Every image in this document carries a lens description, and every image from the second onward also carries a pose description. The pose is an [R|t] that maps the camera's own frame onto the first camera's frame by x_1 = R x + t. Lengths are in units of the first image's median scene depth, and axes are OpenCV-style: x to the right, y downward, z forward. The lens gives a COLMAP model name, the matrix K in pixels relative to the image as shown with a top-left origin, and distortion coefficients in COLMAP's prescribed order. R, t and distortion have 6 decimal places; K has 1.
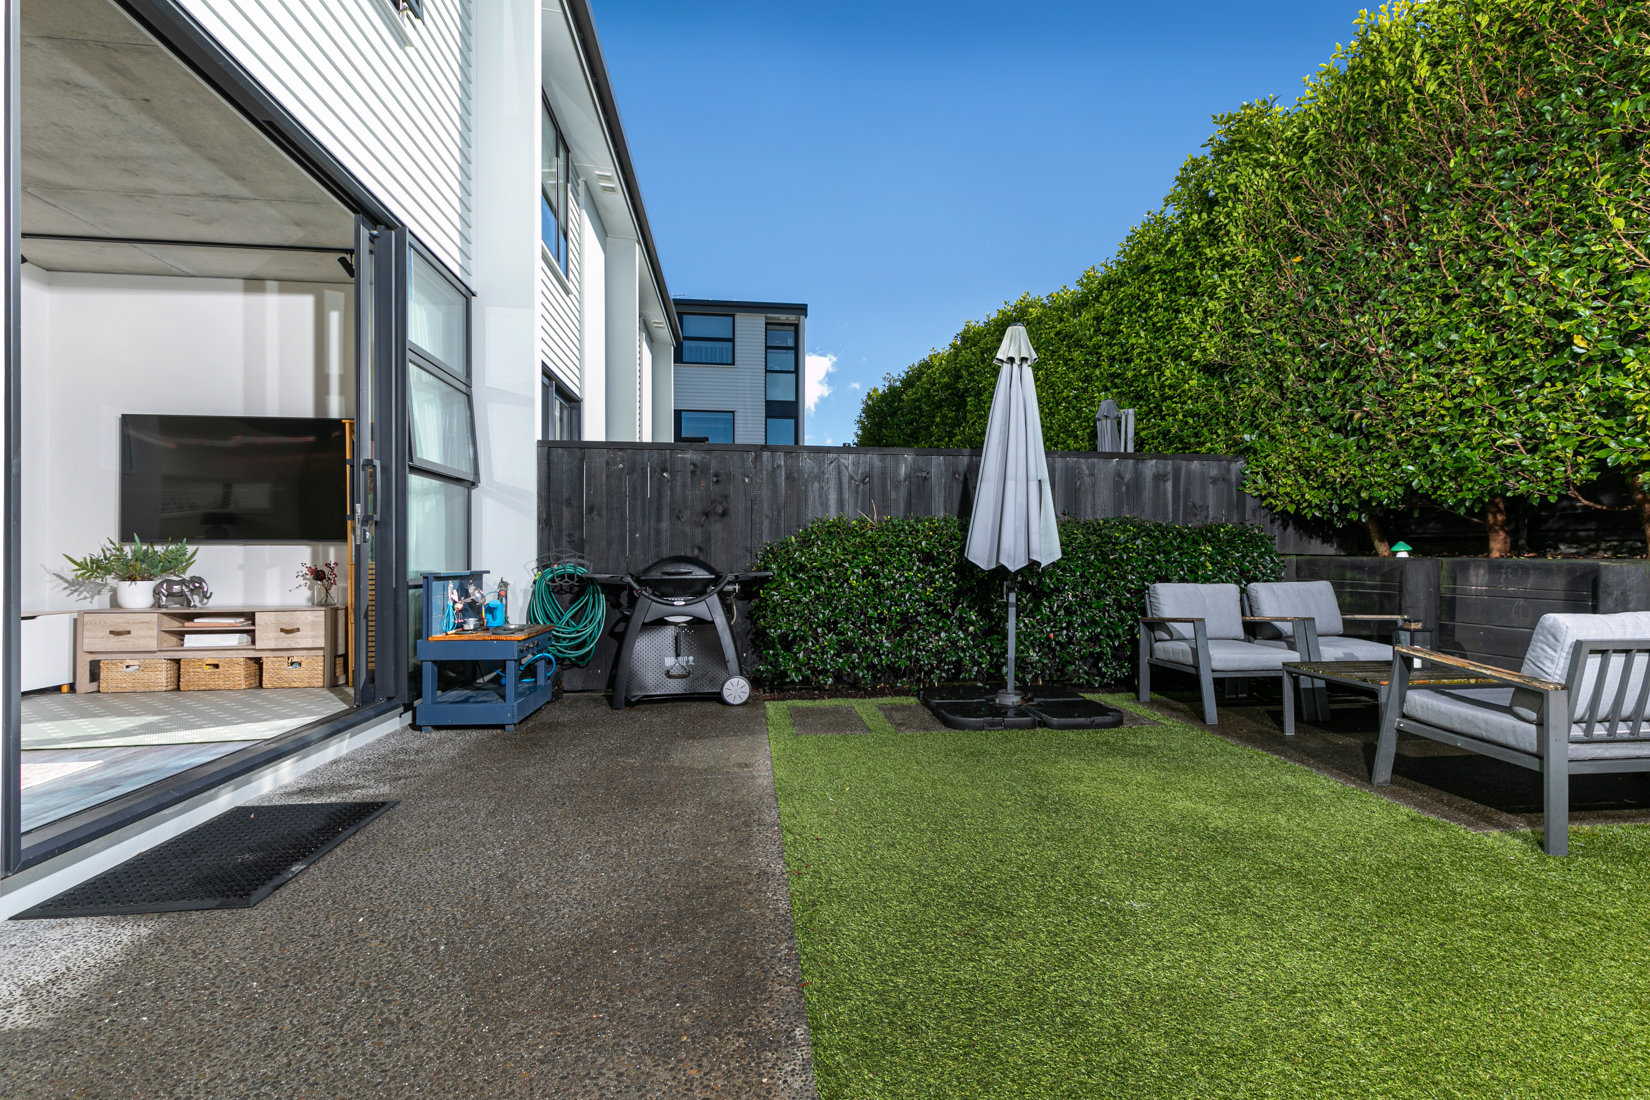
lens RADIAL K [[741.5, 0, 832.9], [0, 741.5, 583.6], [0, 0, 1]] dist [0.007893, -0.001772]
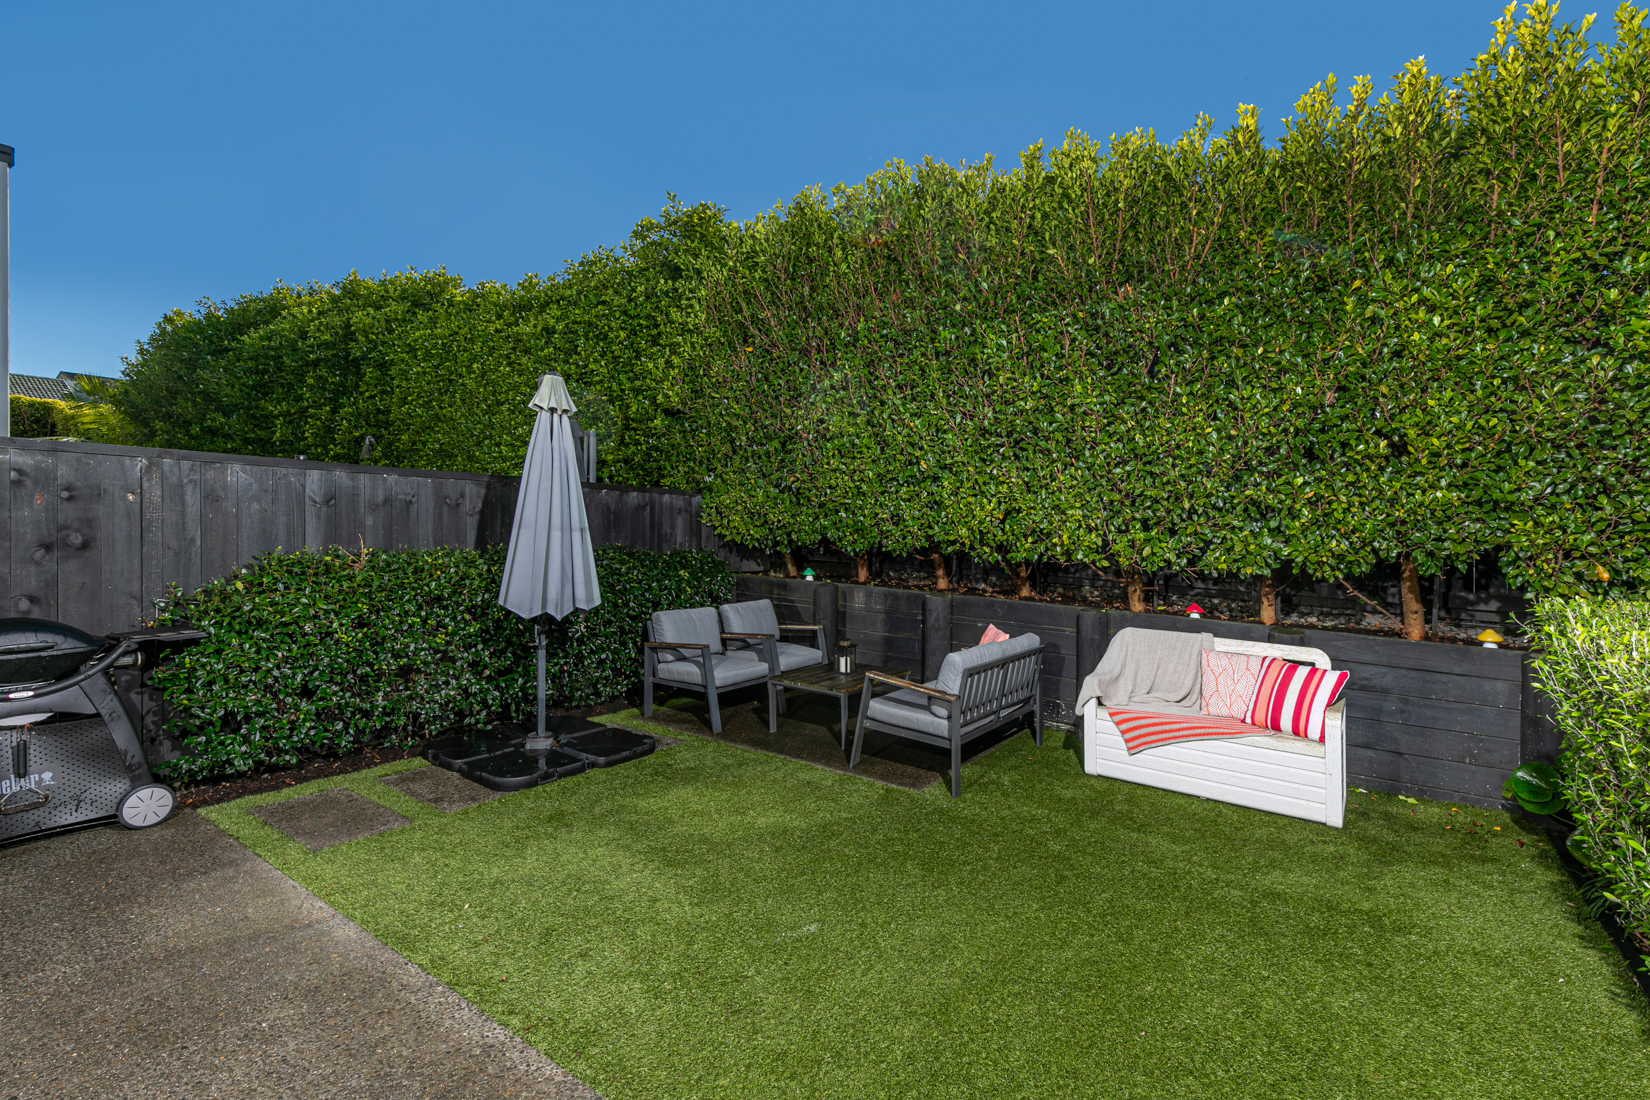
lens RADIAL K [[741.5, 0, 847.1], [0, 741.5, 548.2], [0, 0, 1]] dist [0.007893, -0.001772]
pose [[0.668927, -0.010566, 0.743253, -0.218704], [0.008875, 0.999941, 0.006227, -0.104453], [-0.743275, 0.002431, 0.668981, 0.026802]]
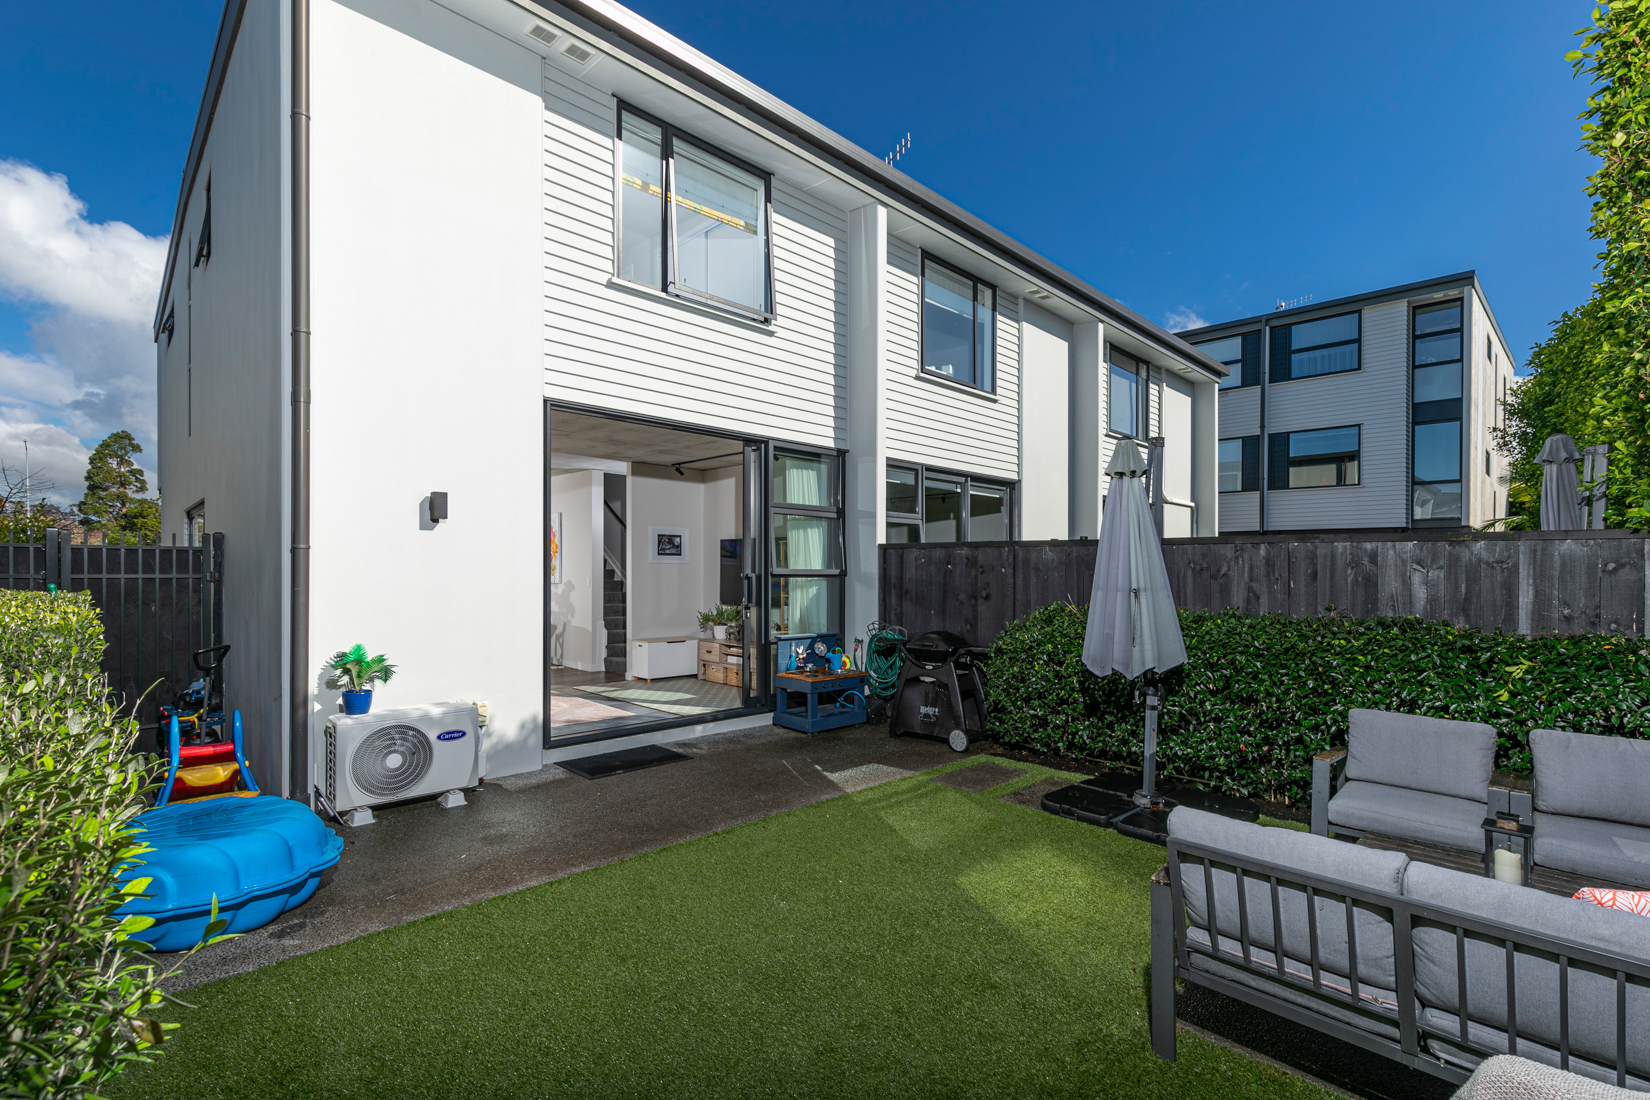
lens RADIAL K [[741.5, 0, 815.6], [0, 741.5, 566.2], [0, 0, 1]] dist [0.007893, -0.001772]
pose [[0.599690, 0.002212, -0.800229, 0.759022], [-0.035989, 0.999059, -0.024209, -0.118334], [0.799423, 0.043317, 0.599205, 0.021824]]
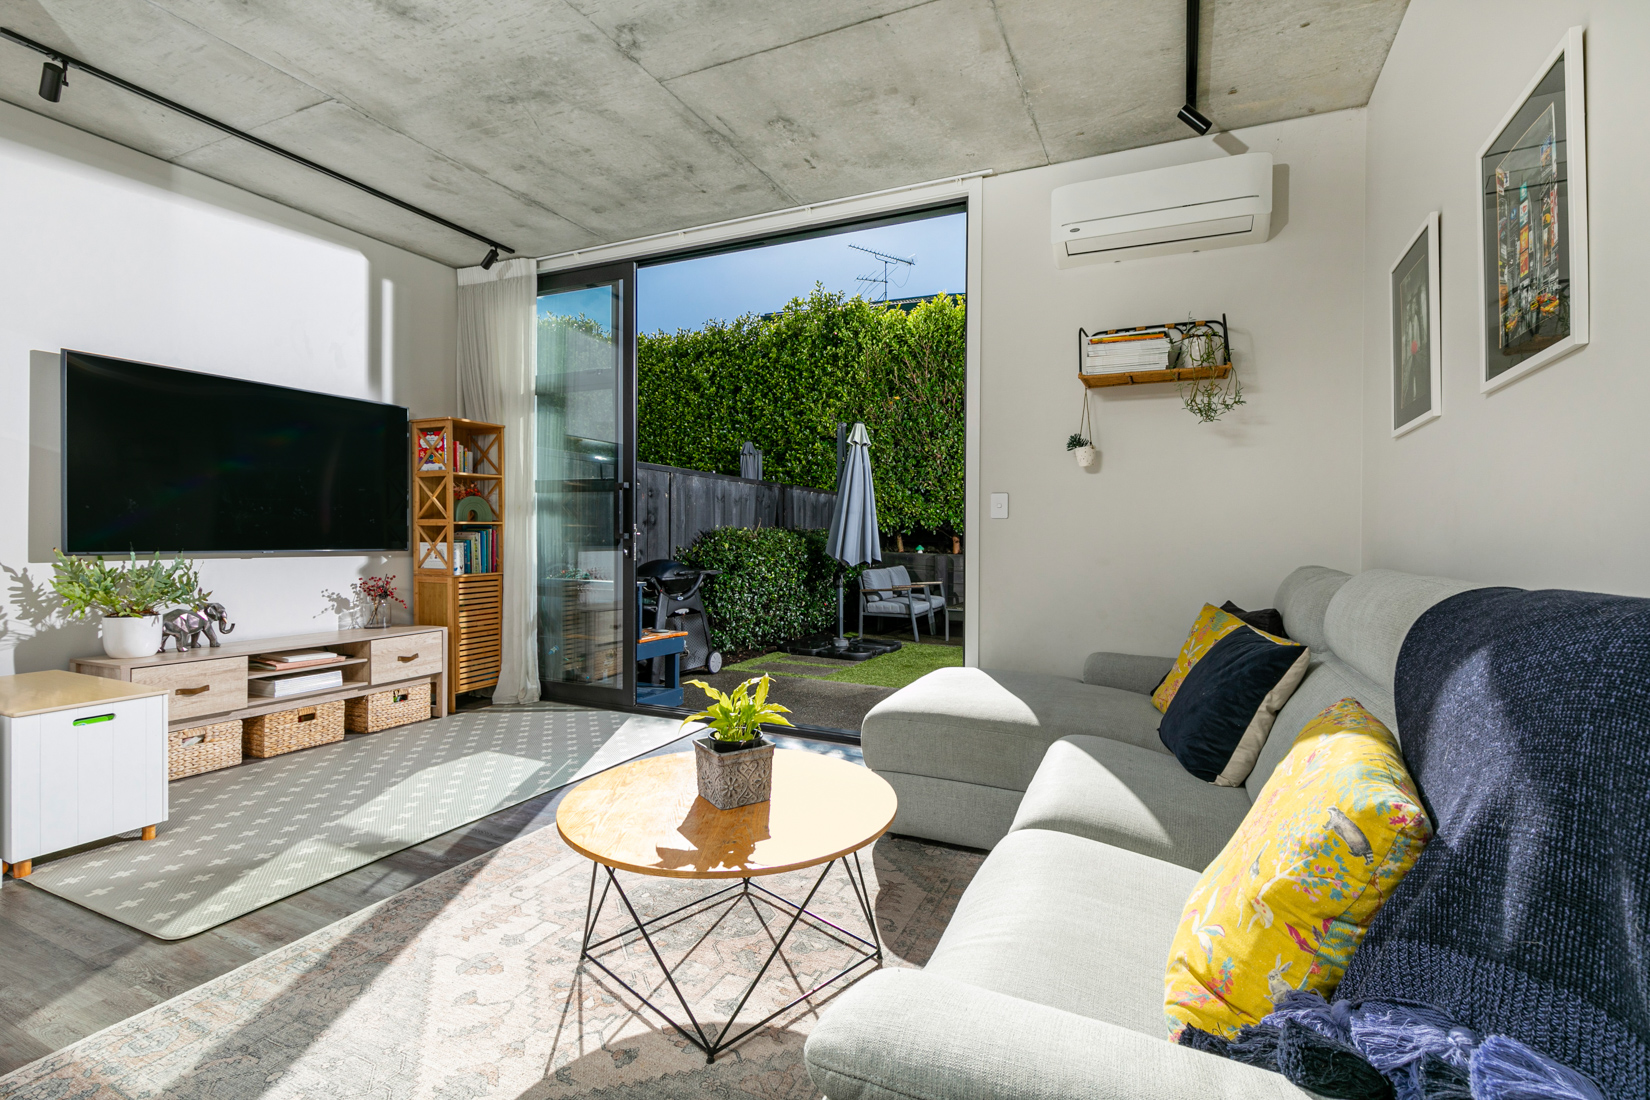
lens RADIAL K [[741.5, 0, 838.2], [0, 741.5, 543.9], [0, 0, 1]] dist [0.007893, -0.001772]
pose [[0.534601, -0.002710, 0.845100, -1.116412], [0.022287, 0.999692, -0.010892, -0.044060], [-0.844811, 0.024658, 0.534497, 0.121371]]
